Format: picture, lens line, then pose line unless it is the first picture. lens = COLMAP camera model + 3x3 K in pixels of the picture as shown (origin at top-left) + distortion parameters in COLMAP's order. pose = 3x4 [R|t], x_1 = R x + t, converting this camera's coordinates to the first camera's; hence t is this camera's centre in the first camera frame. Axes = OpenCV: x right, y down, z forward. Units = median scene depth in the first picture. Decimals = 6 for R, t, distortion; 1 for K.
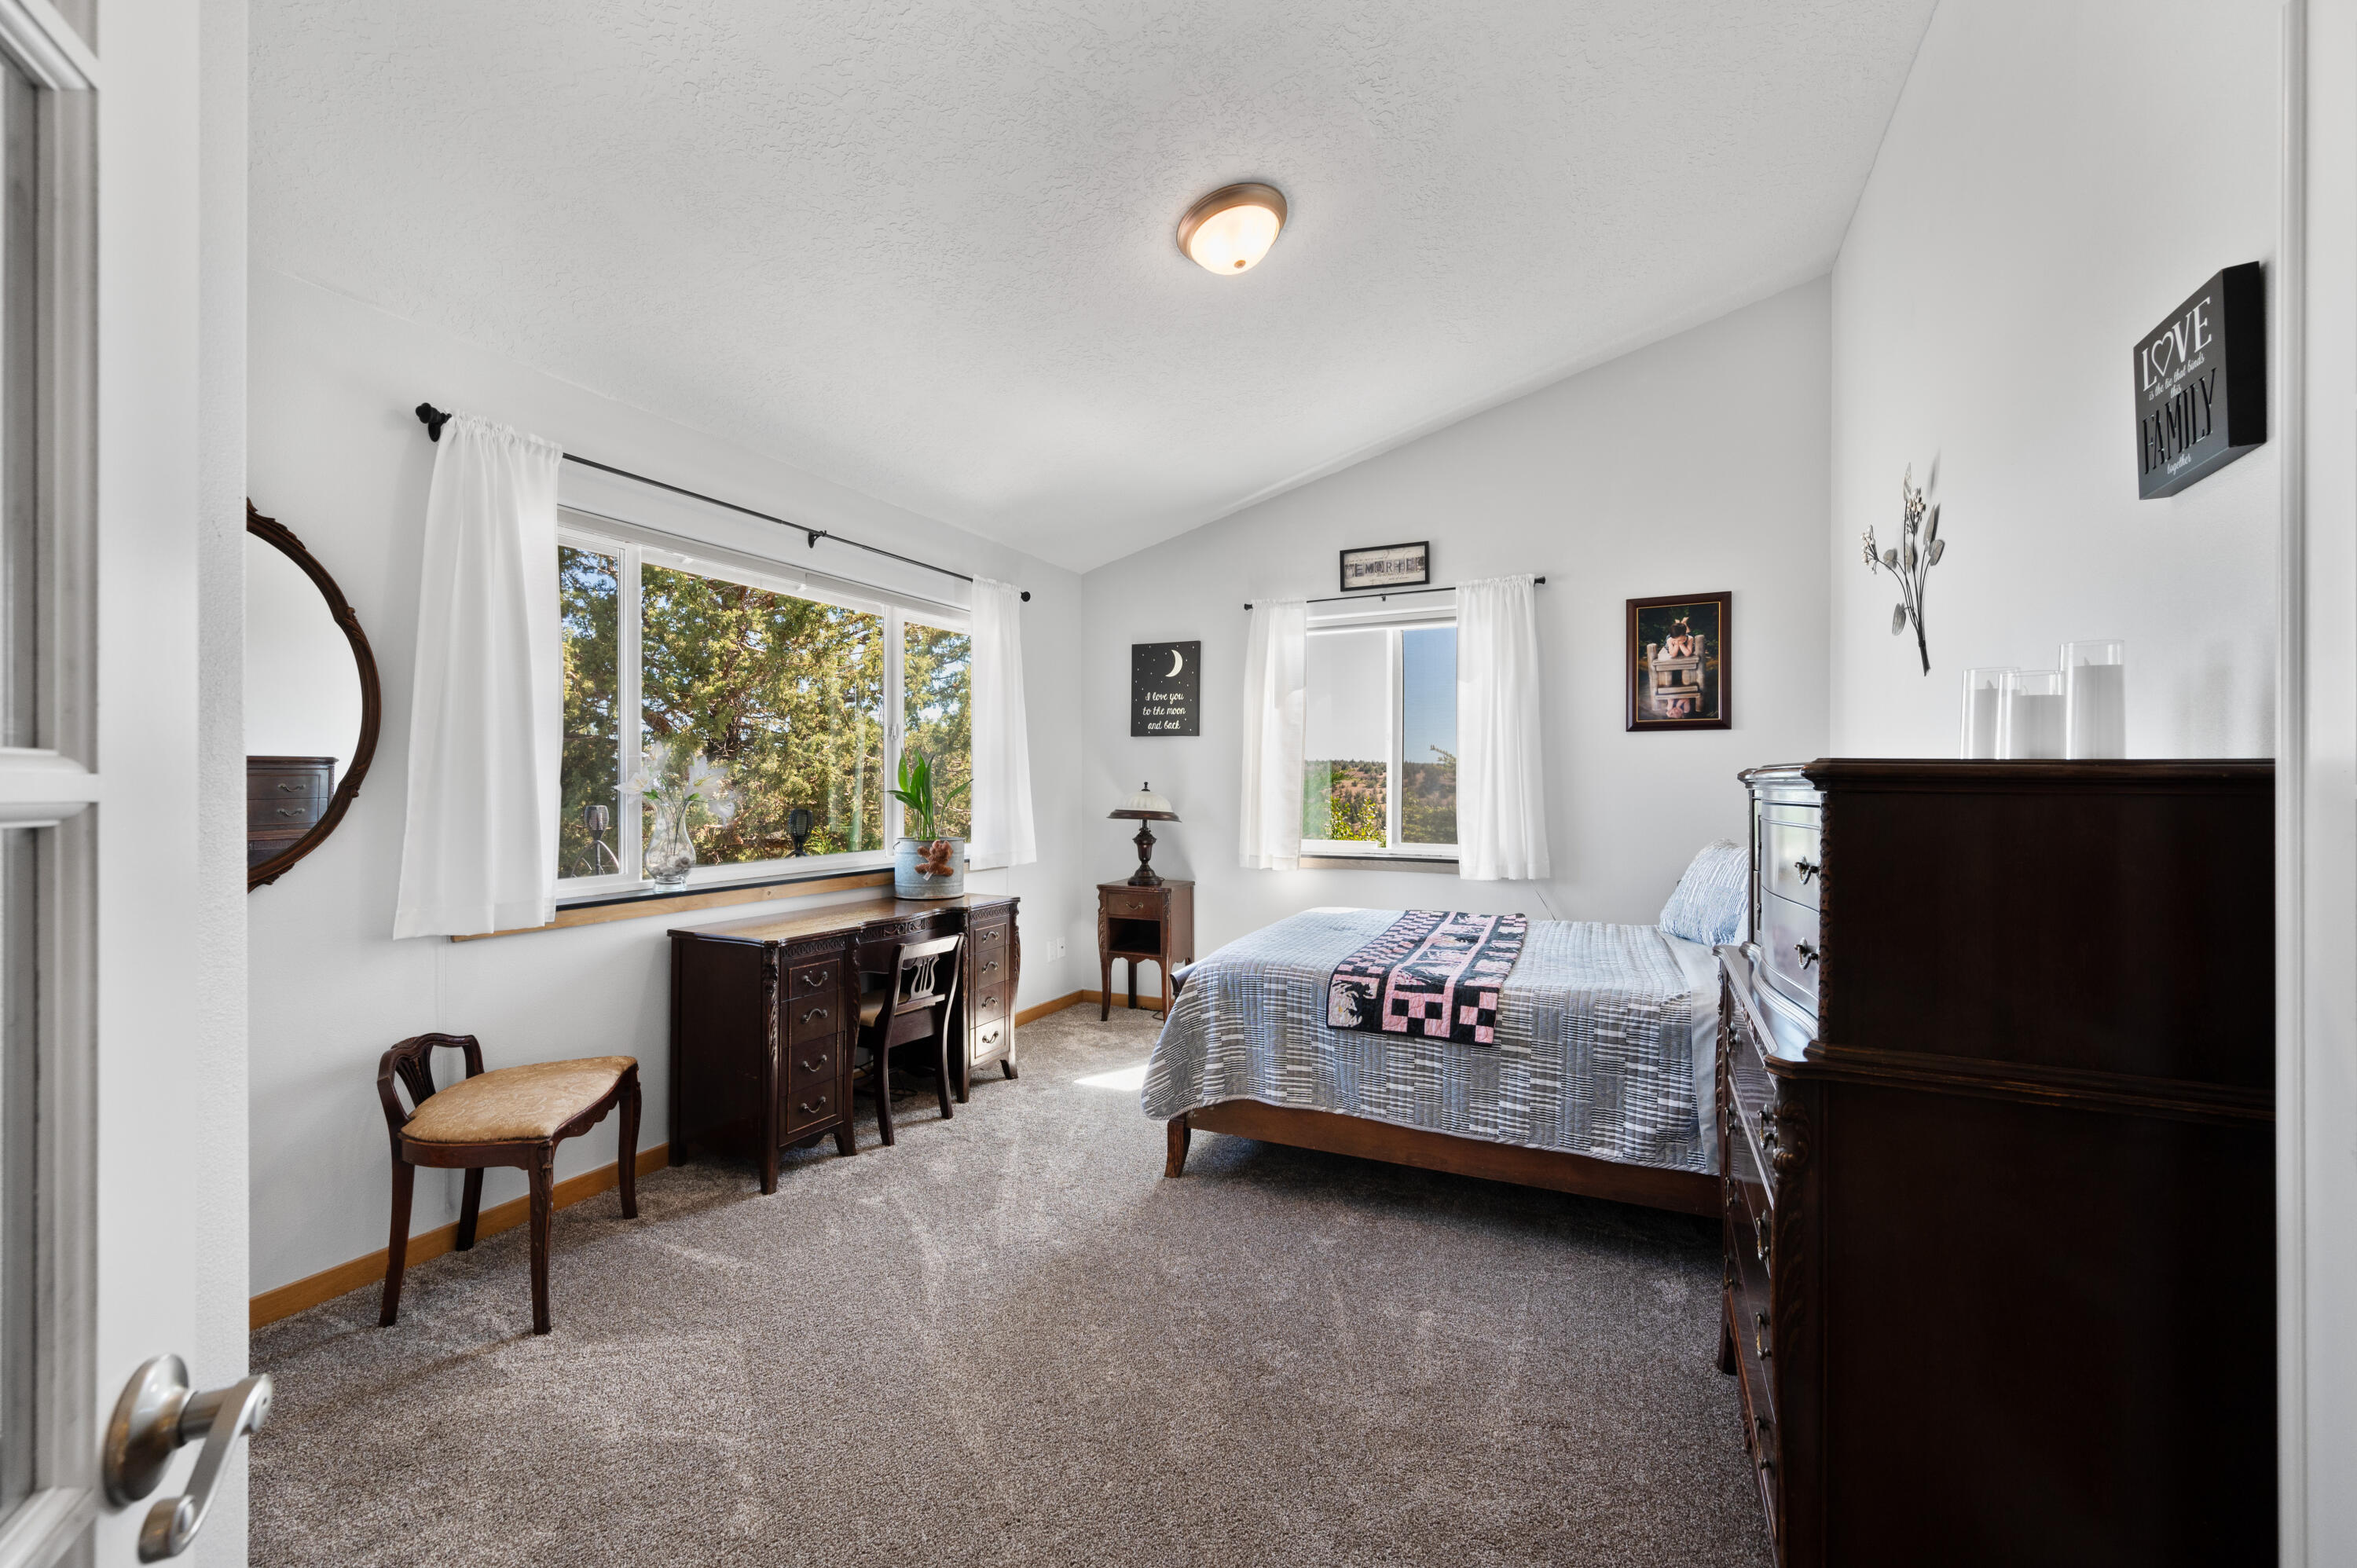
lens RADIAL K [[925.3, 0, 1172.7], [0, 925.3, 784.4], [0, 0, 1]] dist [-0.001203, -0.000478]
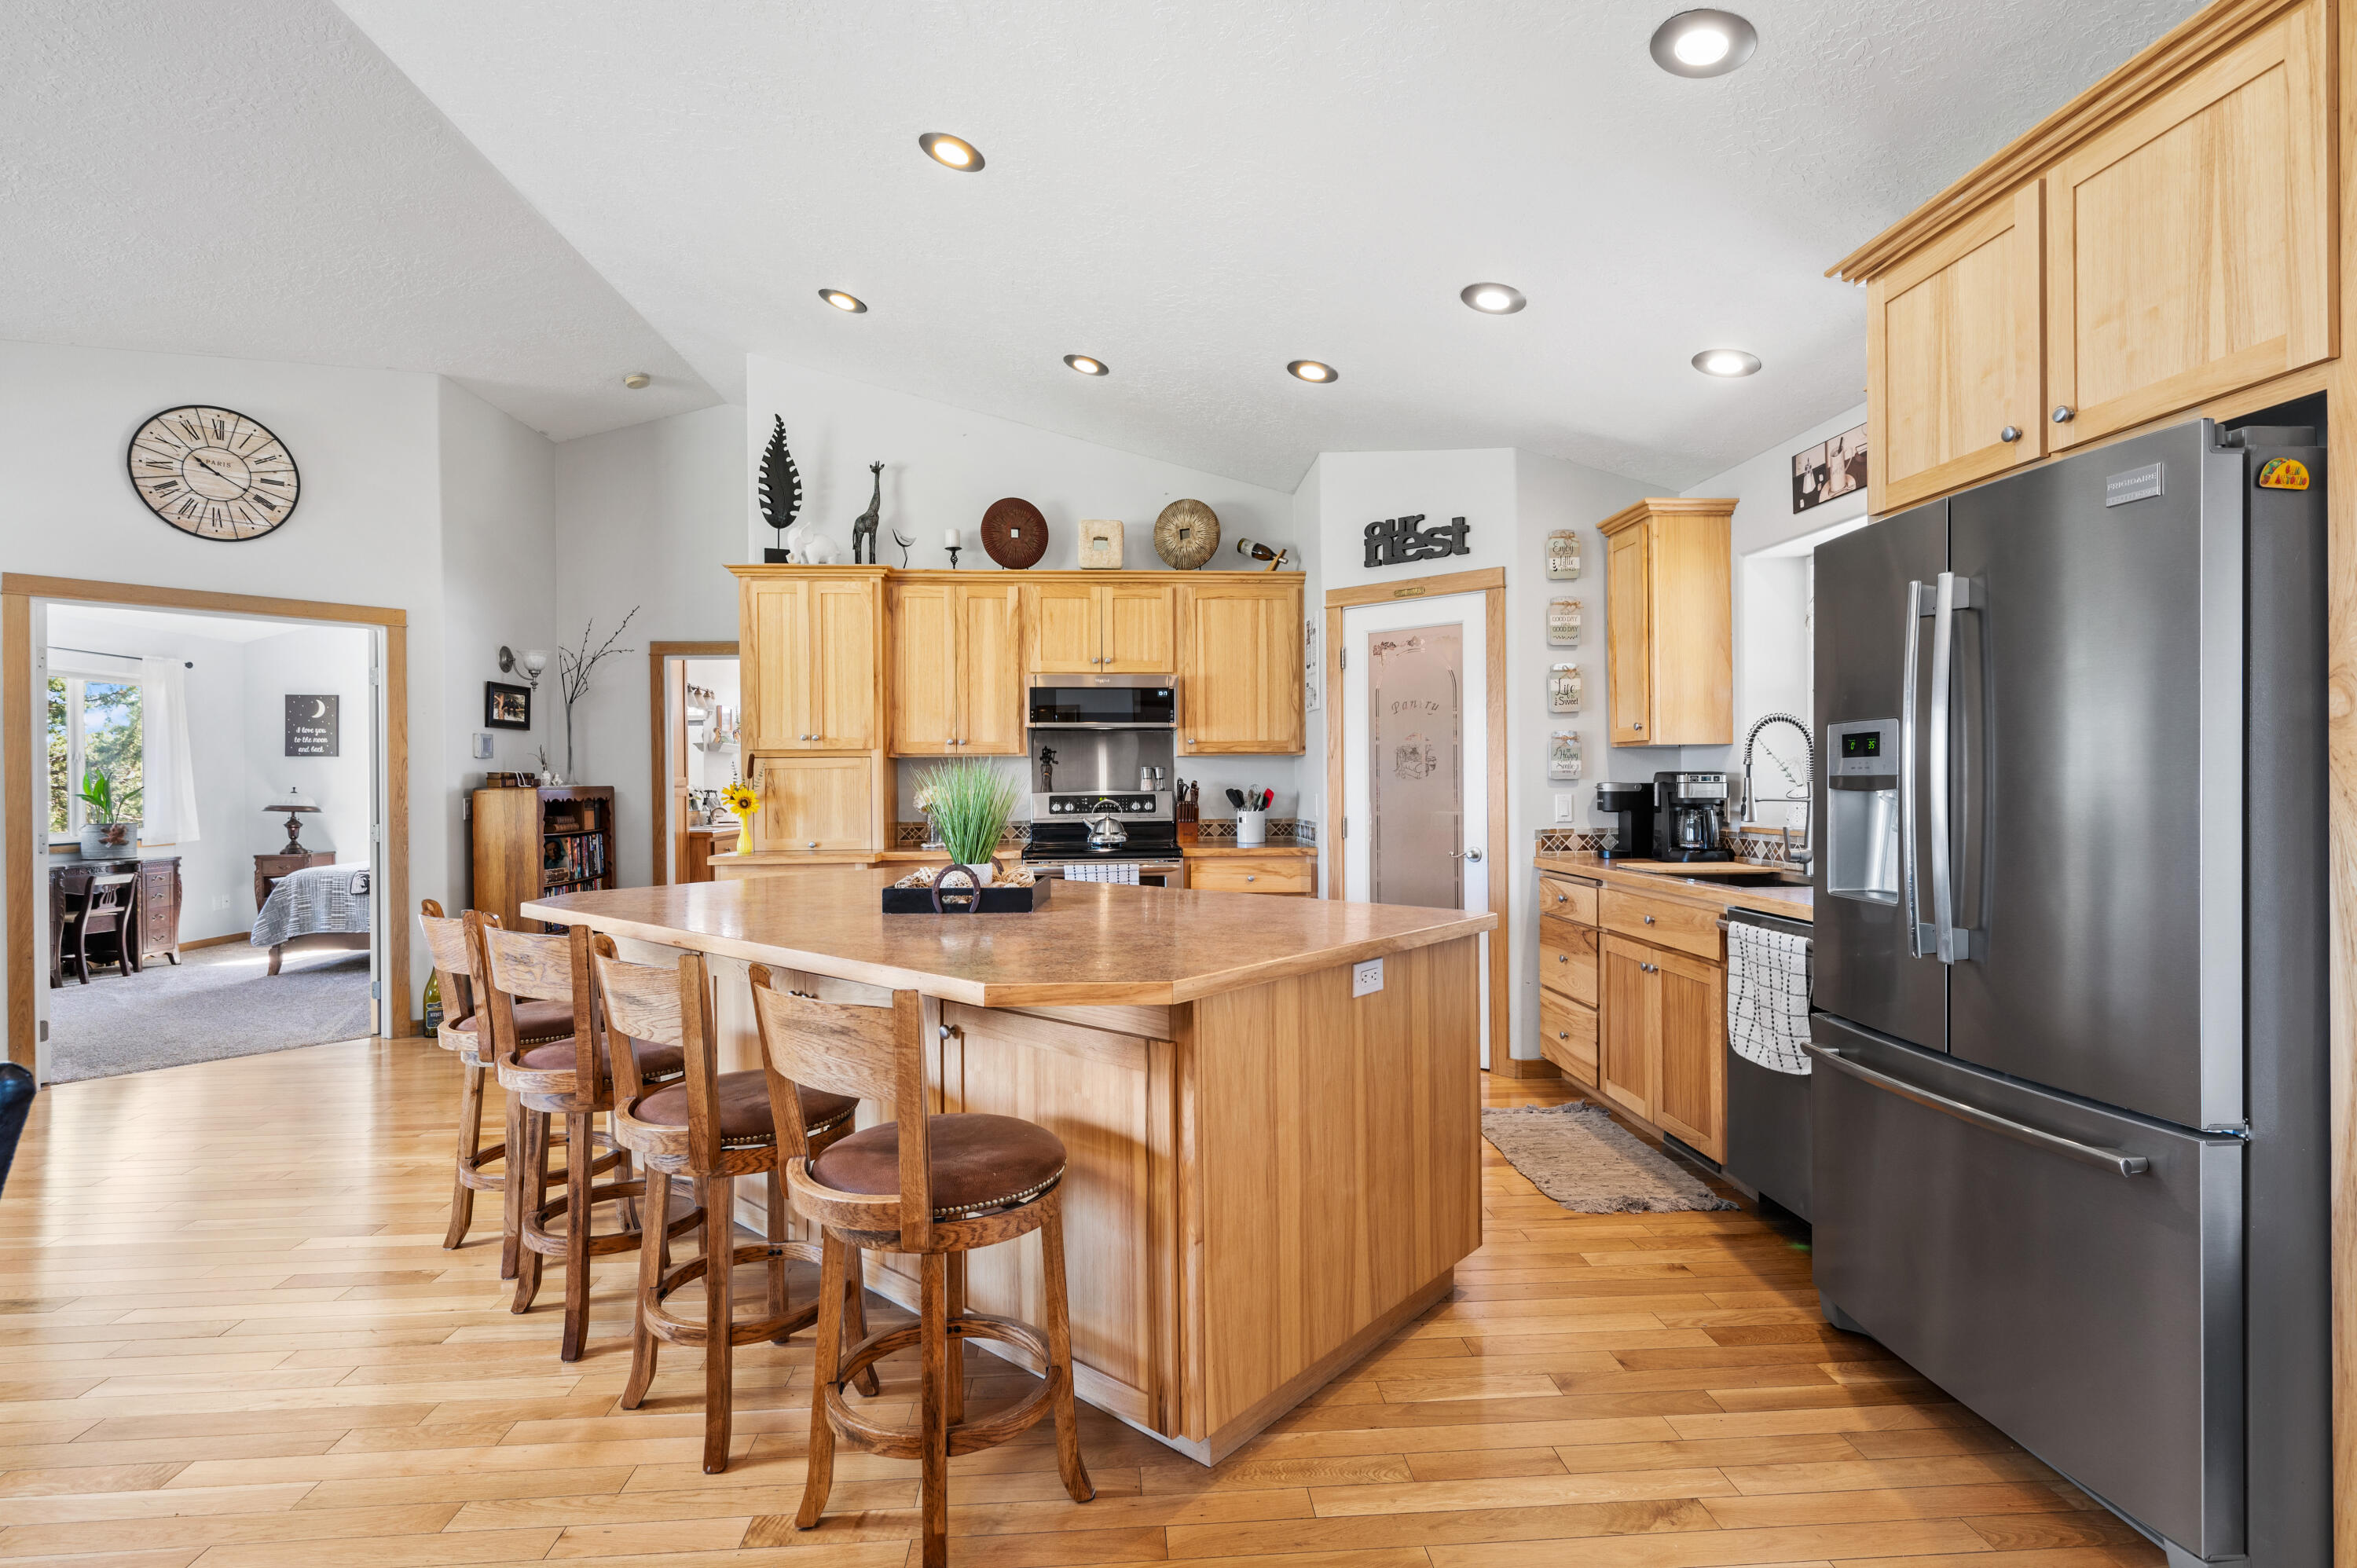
lens RADIAL K [[1138.3, 0, 1180.4], [0, 1138.3, 780.7], [0, 0, 1]] dist [0.001528, -0.000380]
pose [[0.866353, -0.008754, 0.499355, 0.304796], [0.010723, 0.999942, -0.001075, 0.004697], [-0.499316, 0.006286, 0.866397, -1.383551]]
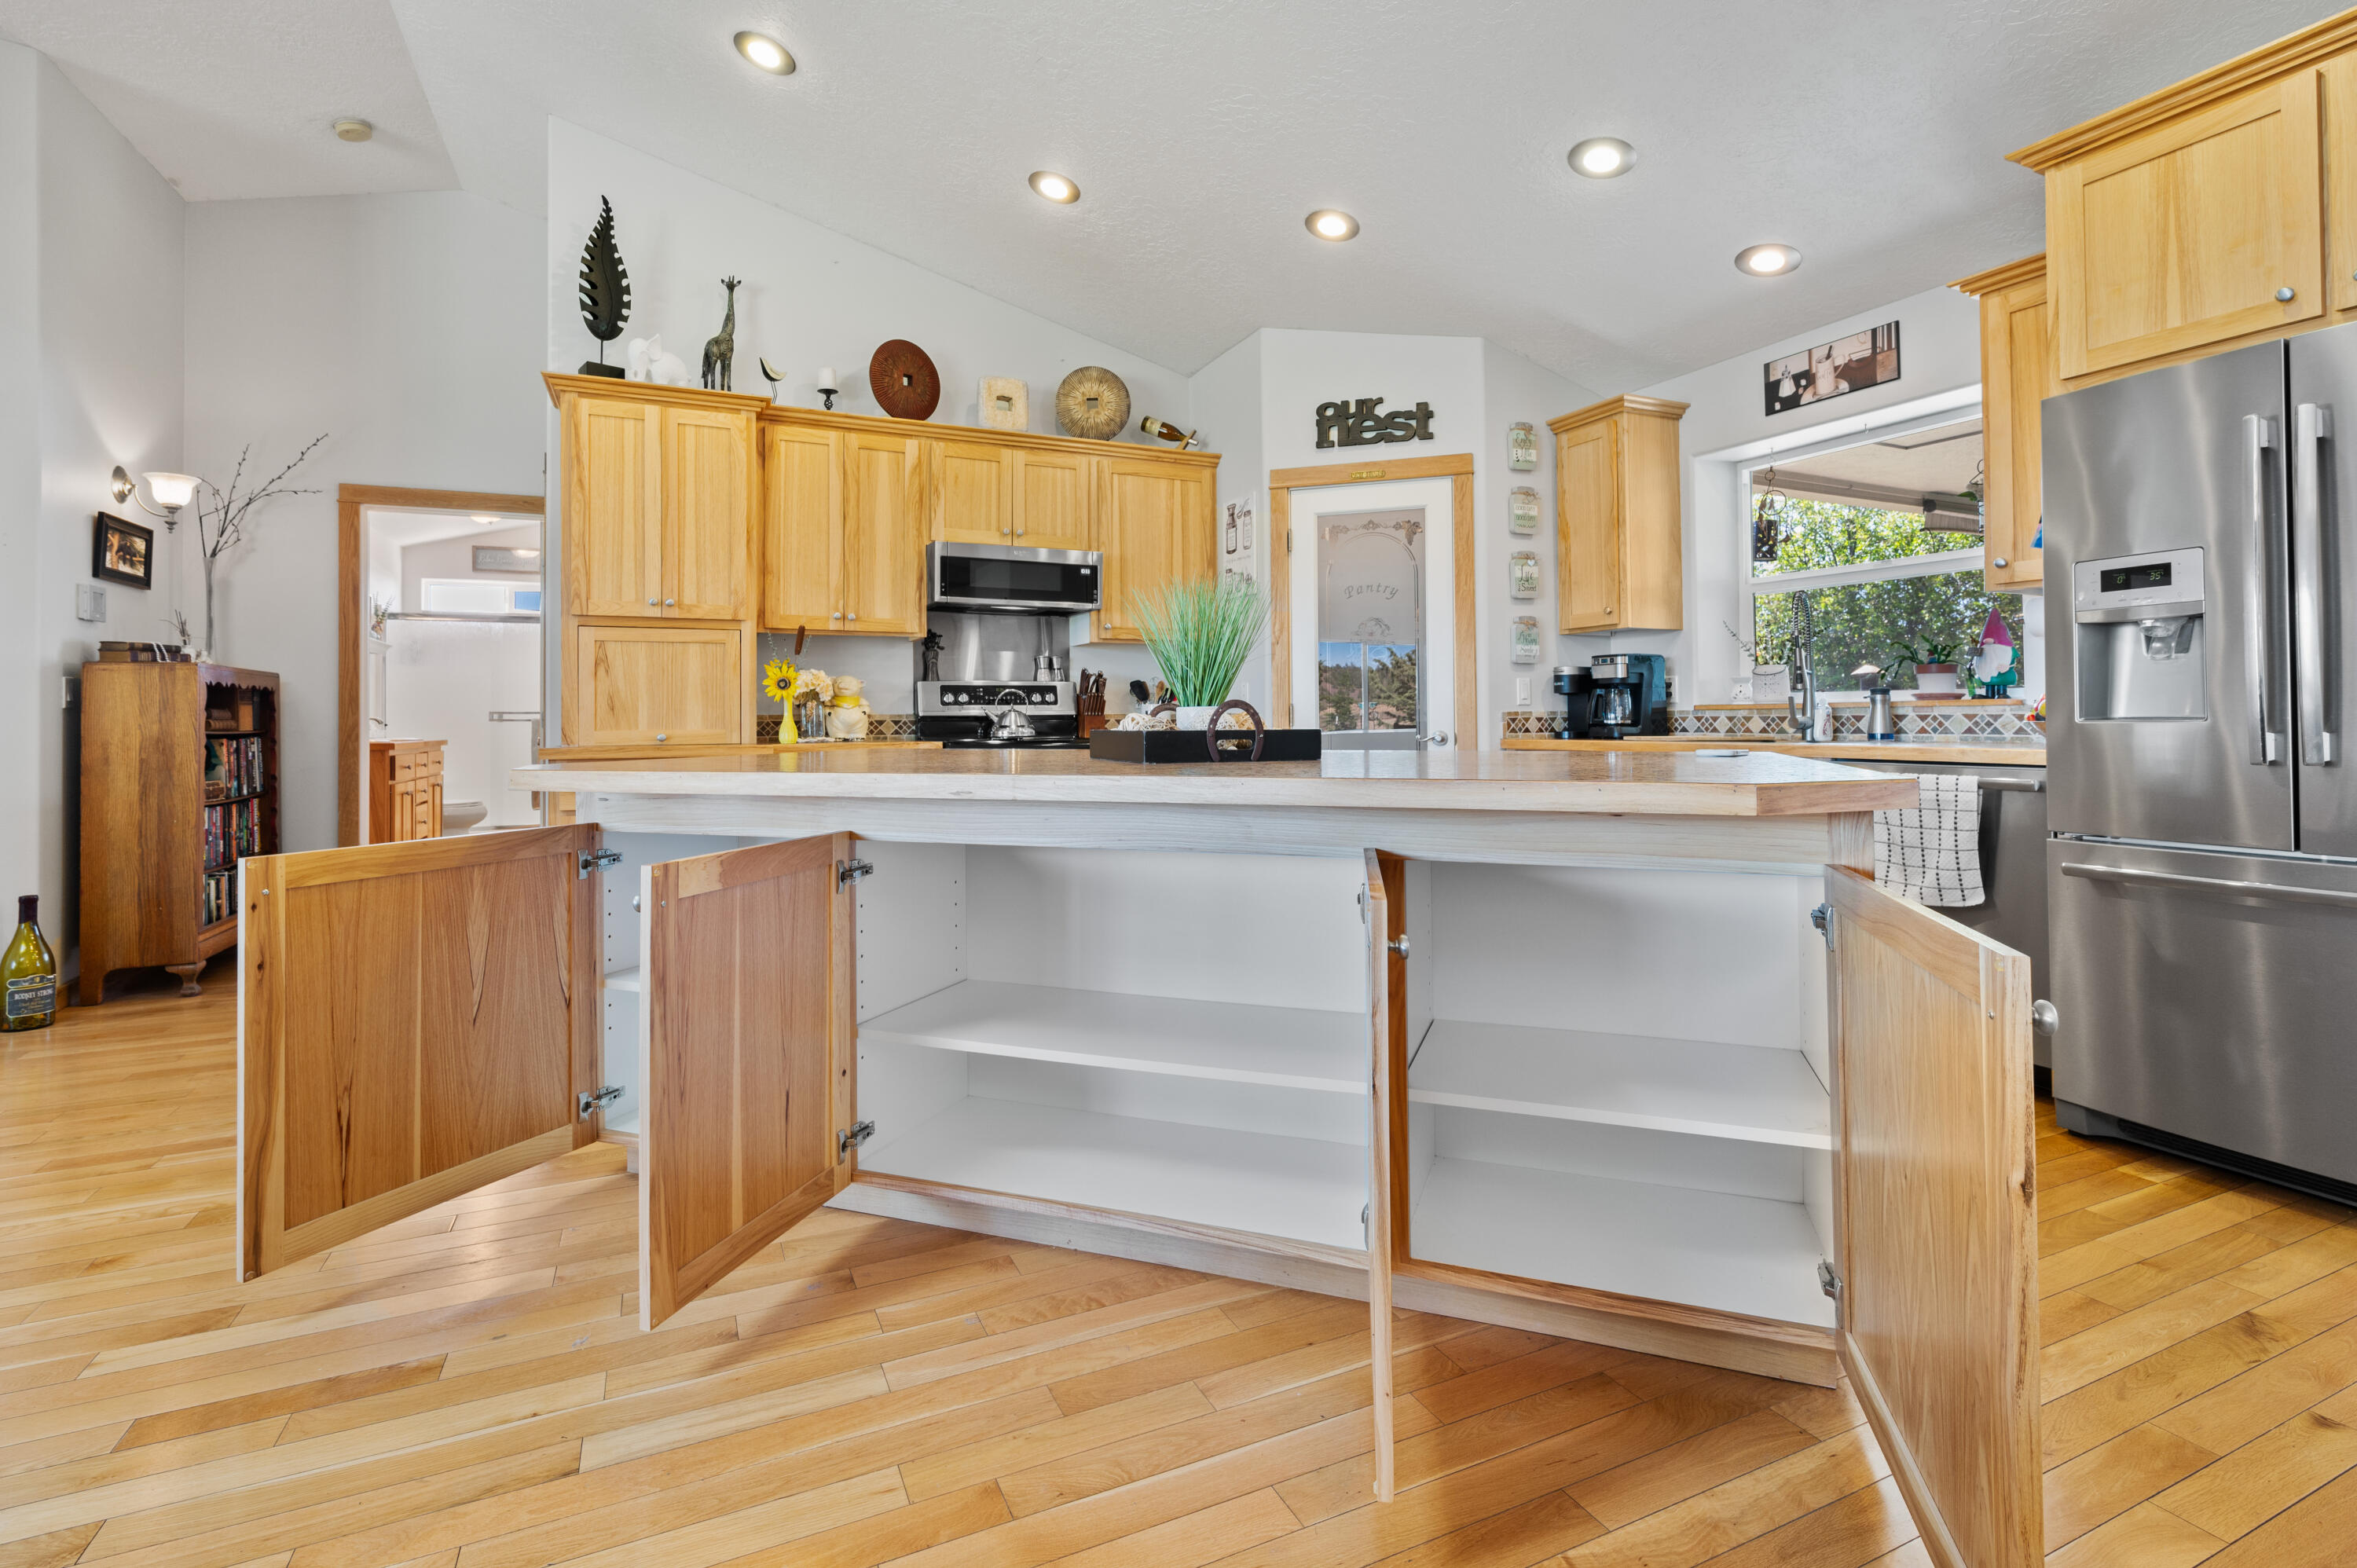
lens RADIAL K [[1096.3, 0, 1182.8], [0, 1096.3, 702.8], [0, 0, 1]] dist [0.001469, -0.000517]
pose [[0.627613, 0.008829, 0.778475, 0.133604], [0.008380, 0.999801, -0.018095, 0.055792], [-0.778480, 0.017880, 0.627415, -1.074129]]
